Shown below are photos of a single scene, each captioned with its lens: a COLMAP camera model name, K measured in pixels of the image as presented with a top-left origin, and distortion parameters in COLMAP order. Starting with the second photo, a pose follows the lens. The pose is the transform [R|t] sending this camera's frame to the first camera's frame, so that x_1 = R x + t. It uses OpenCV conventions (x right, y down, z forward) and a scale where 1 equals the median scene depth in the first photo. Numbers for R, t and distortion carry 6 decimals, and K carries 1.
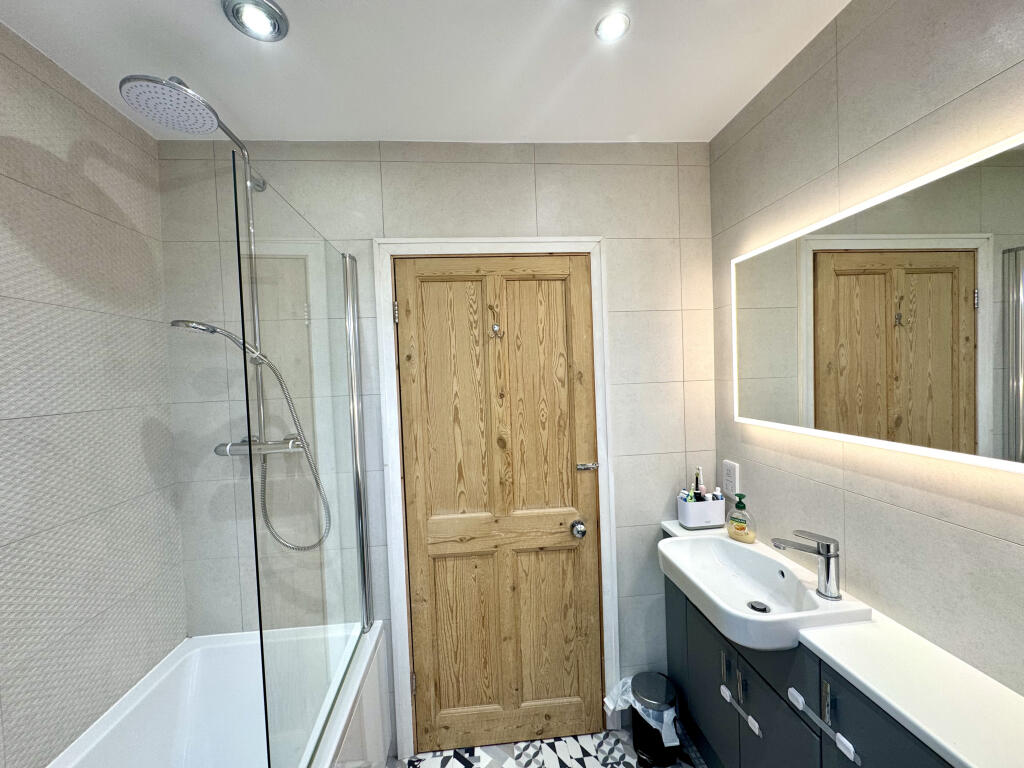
lens RADIAL K [[406.6, 0, 510.6], [0, 406.6, 385.9], [0, 0, 1]] dist [-0.000418, -0.000457]
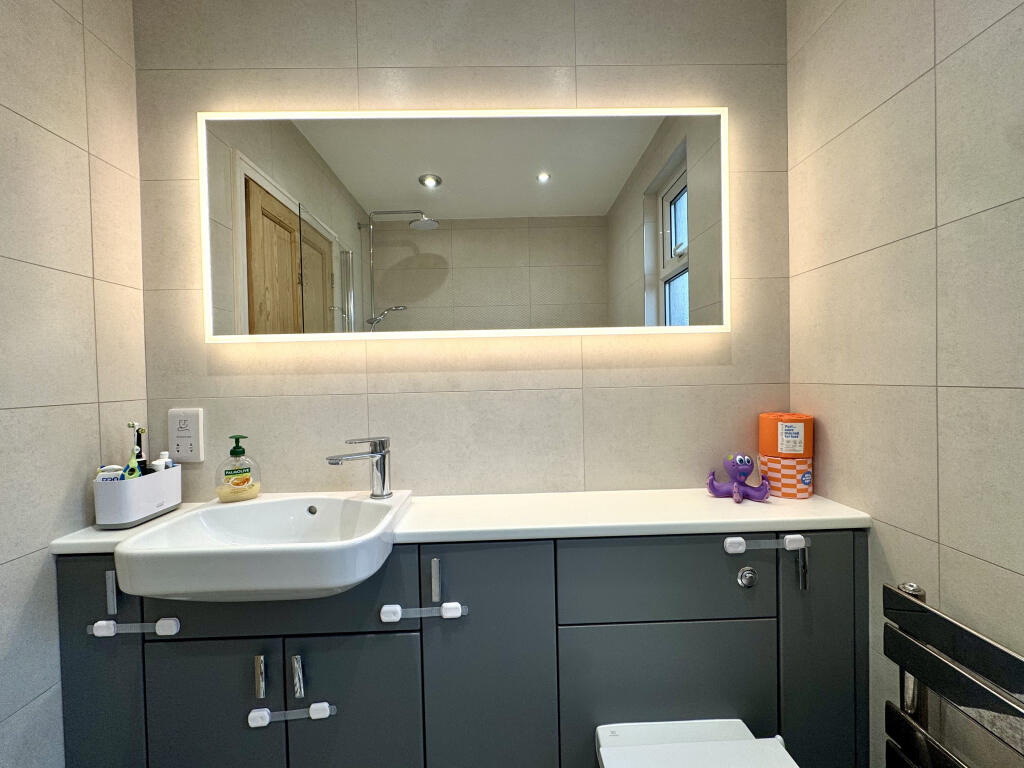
lens RADIAL K [[406.6, 0, 512.2], [0, 406.6, 383.4], [0, 0, 1]] dist [-0.000418, -0.000457]
pose [[0.067024, 0.019494, 0.997561, -0.119983], [0.053592, 0.998295, -0.023109, 0.217157], [-0.996311, 0.055010, 0.065865, 0.463423]]
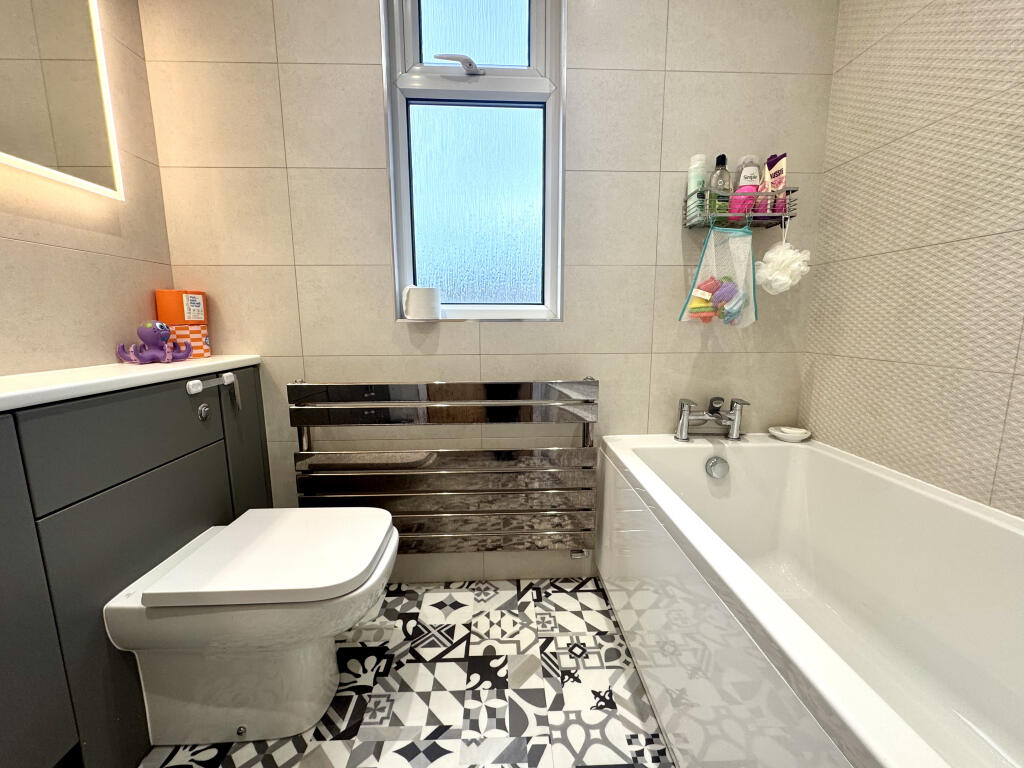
lens RADIAL K [[406.6, 0, 512.8], [0, 406.6, 383.7], [0, 0, 1]] dist [-0.000418, -0.000457]
pose [[-0.997777, 0.034665, 0.056909, -0.088691], [0.044741, 0.981410, 0.186633, 0.358486], [-0.049381, 0.188764, -0.980780, 0.894895]]
